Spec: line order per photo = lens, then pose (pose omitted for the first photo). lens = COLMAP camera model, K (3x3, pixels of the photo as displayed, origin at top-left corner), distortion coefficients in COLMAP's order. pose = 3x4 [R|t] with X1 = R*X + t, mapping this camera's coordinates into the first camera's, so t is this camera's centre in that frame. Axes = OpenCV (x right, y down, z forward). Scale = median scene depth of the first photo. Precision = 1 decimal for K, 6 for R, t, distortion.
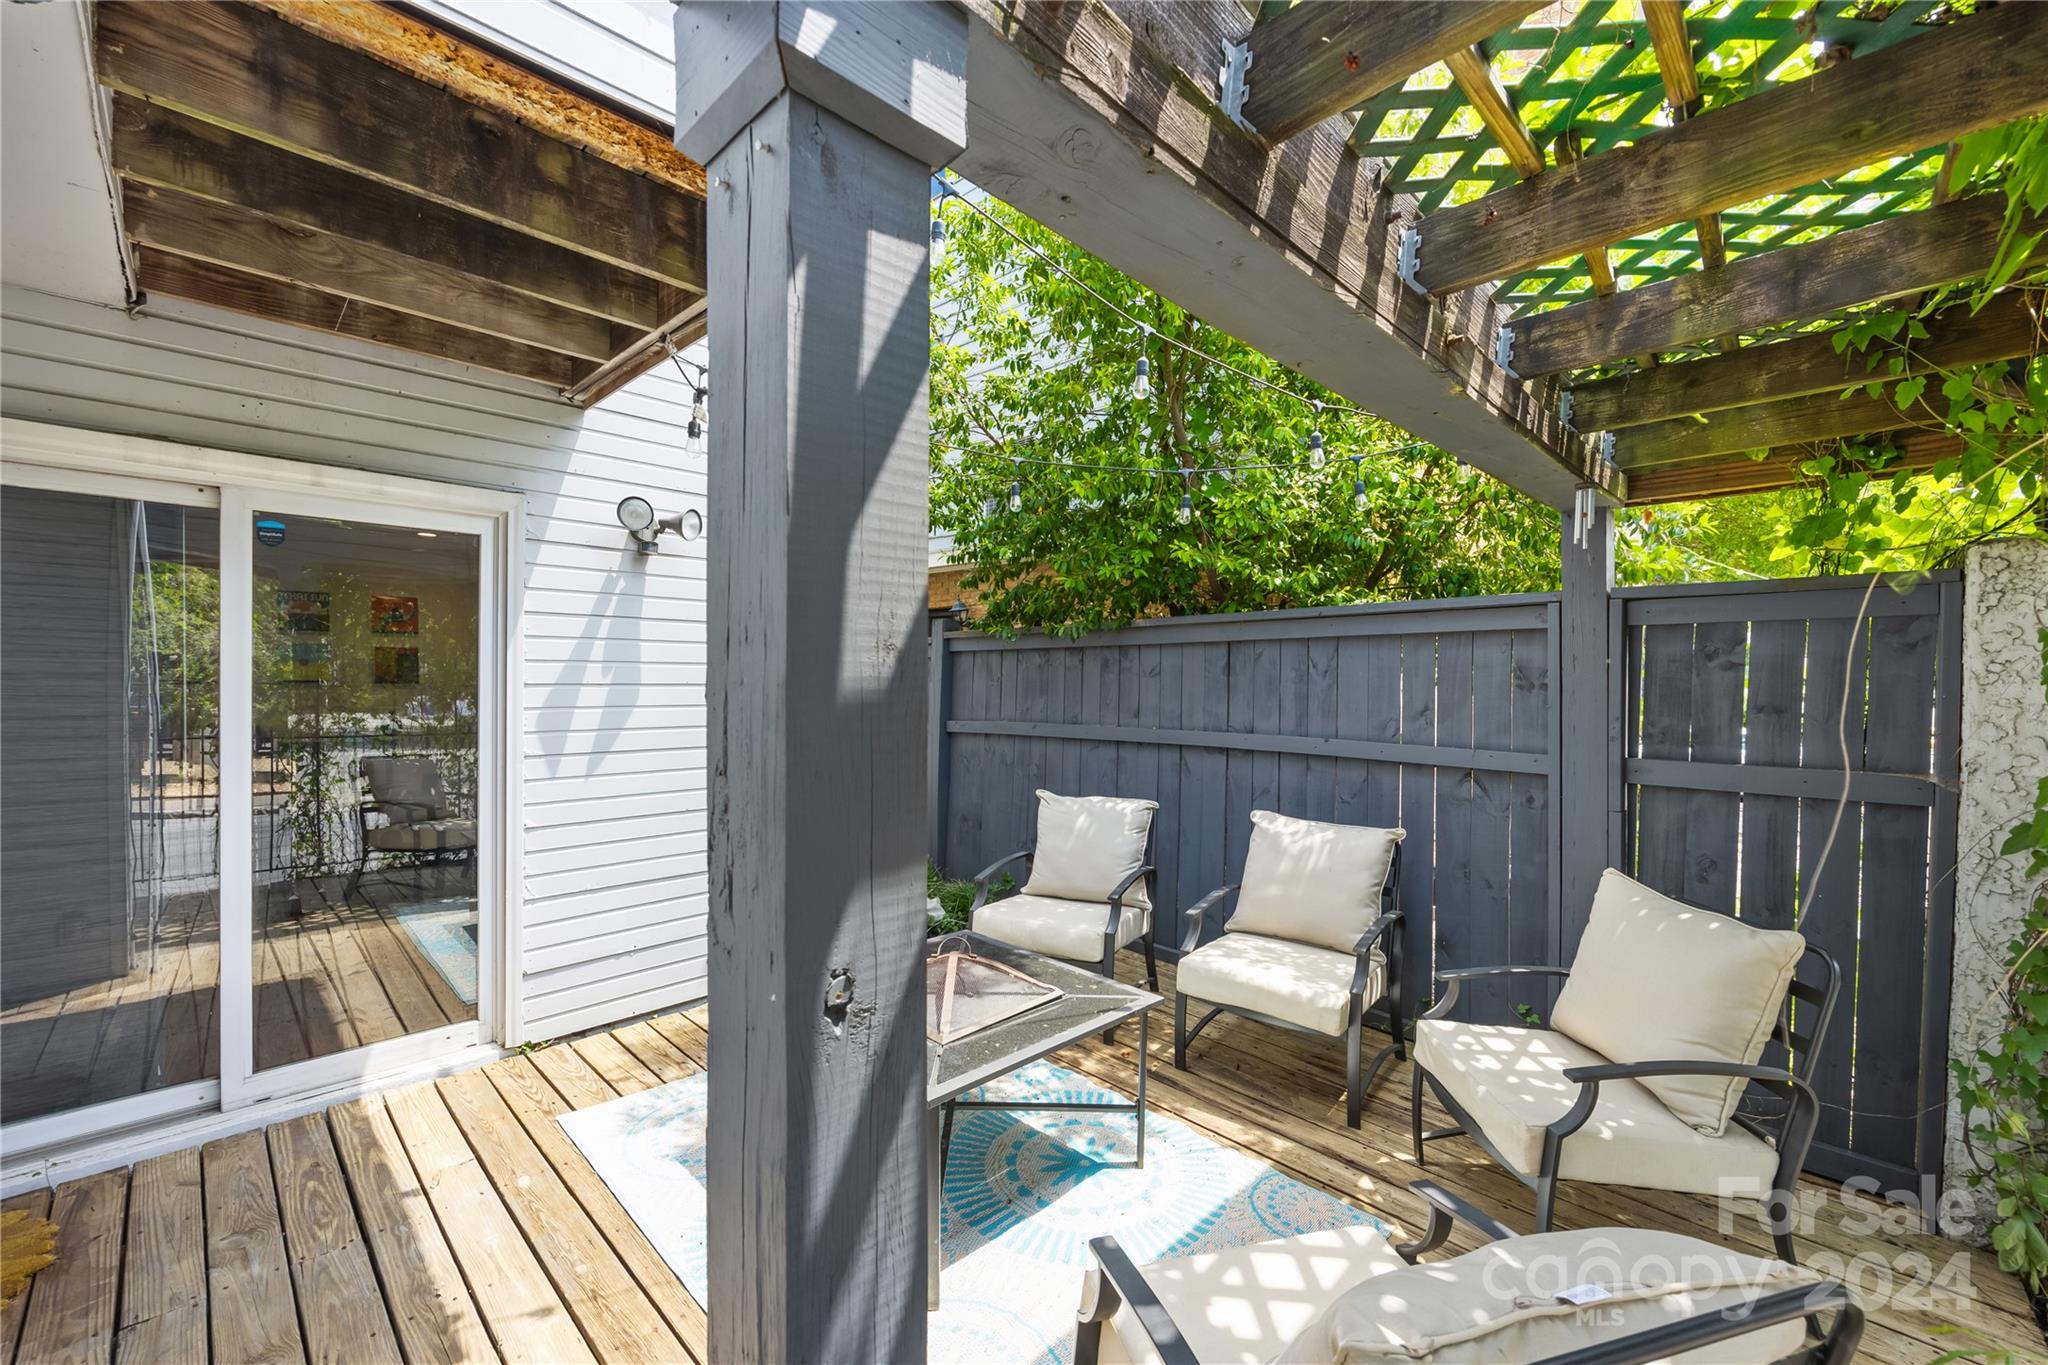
lens RADIAL K [[826.2, 0, 1013.8], [0, 826.2, 693.3], [0, 0, 1]] dist [-0.052601, 0.016181]
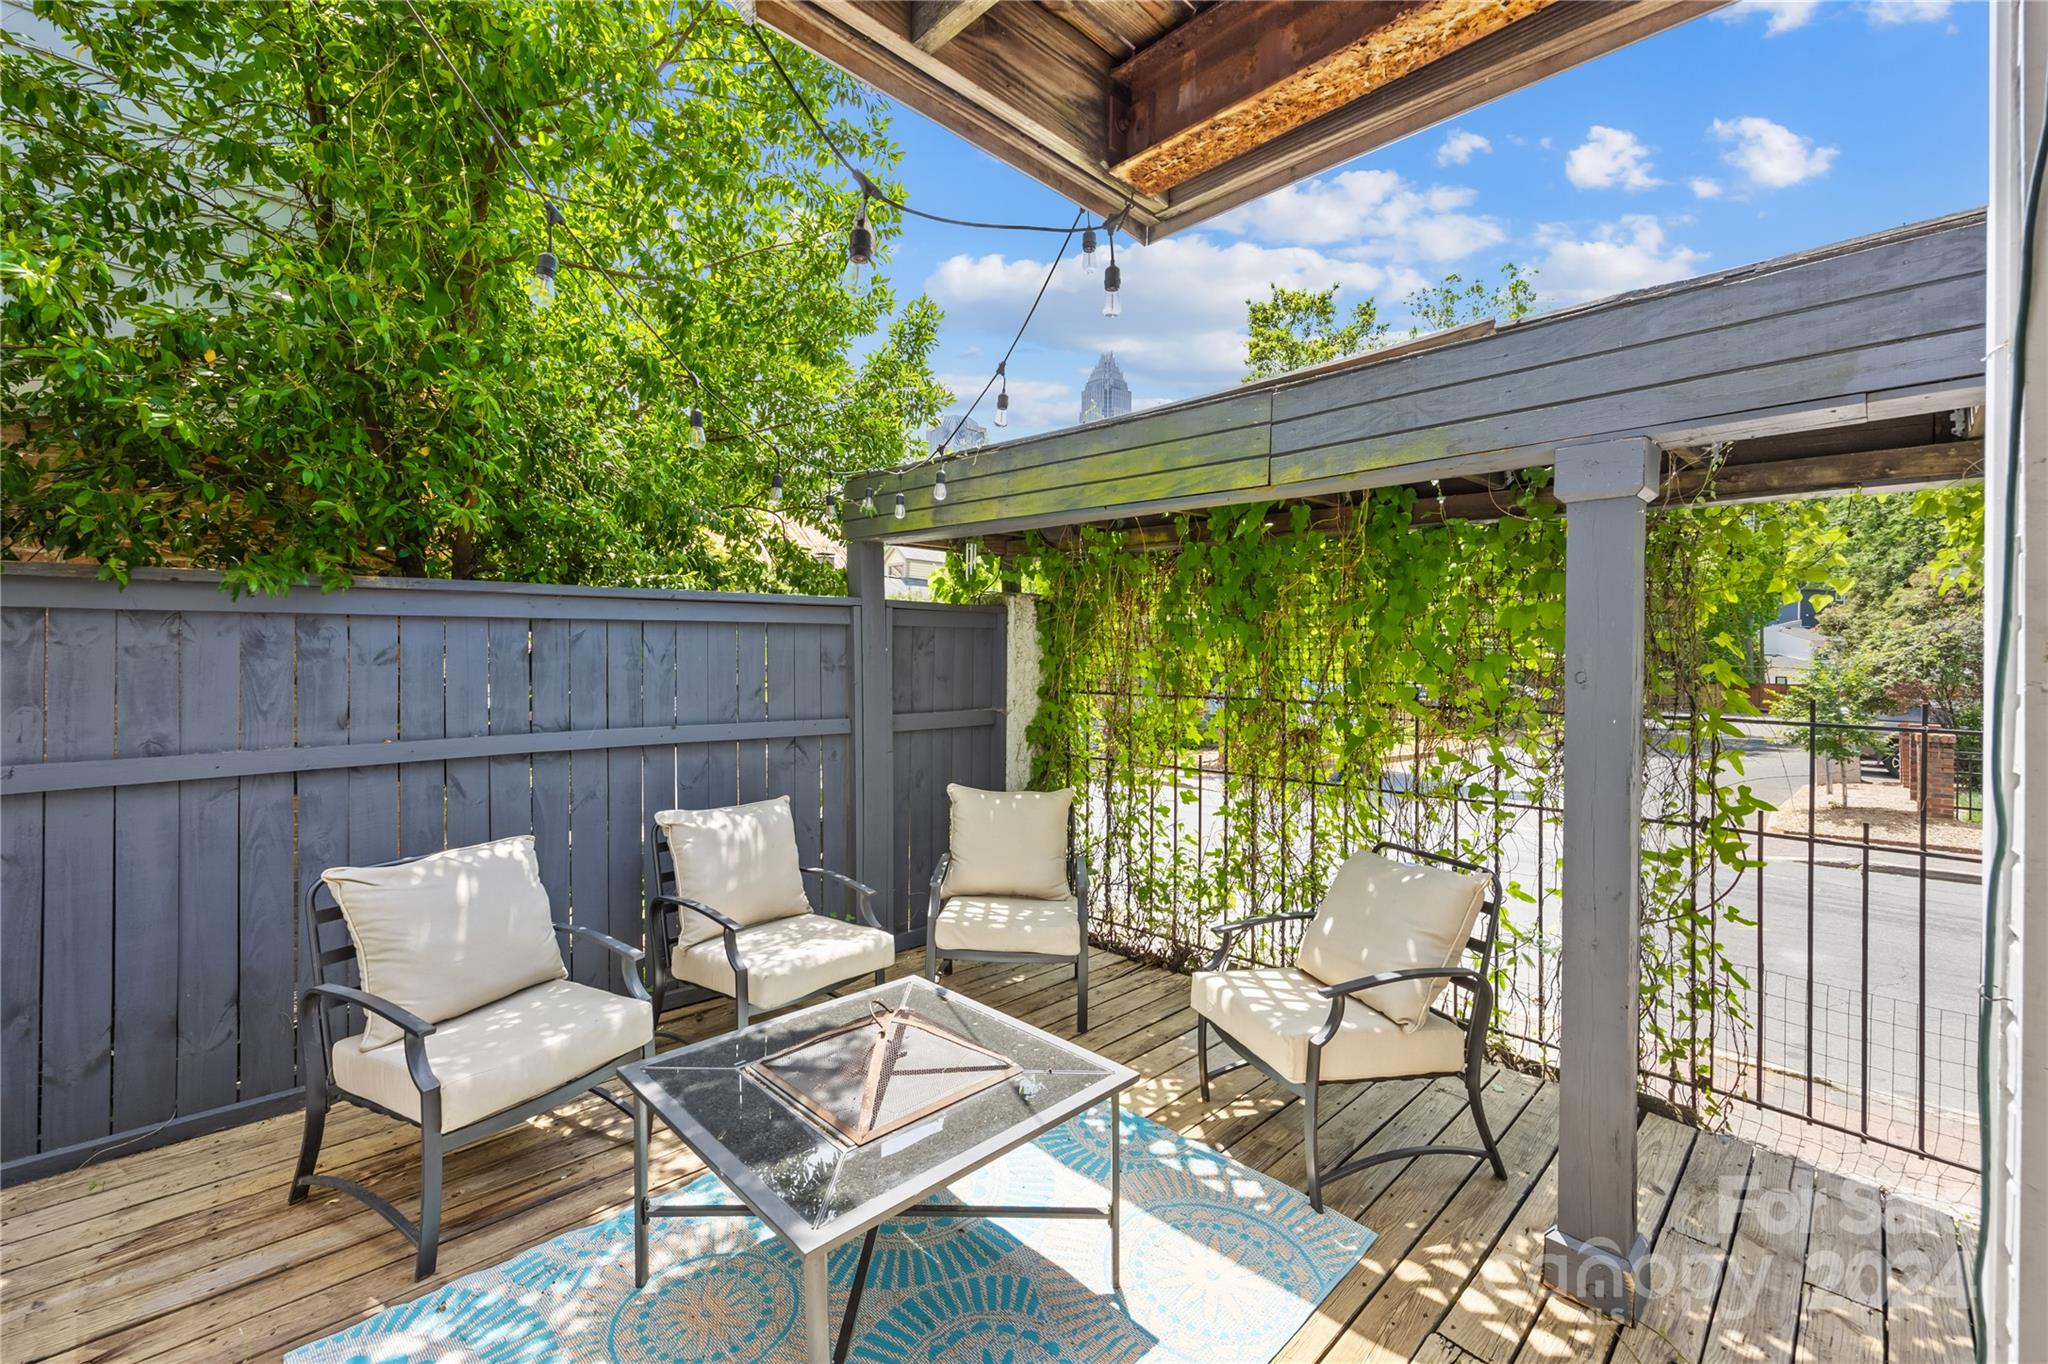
lens RADIAL K [[832.4, 0, 1021.0], [0, 832.4, 669.8], [0, 0, 1]] dist [-0.001354, -0.000134]
pose [[0.017414, -0.027467, 0.999471, -0.585011], [0.011968, 0.999557, 0.027261, -0.031997], [-0.999777, 0.011487, 0.017735, 0.560201]]
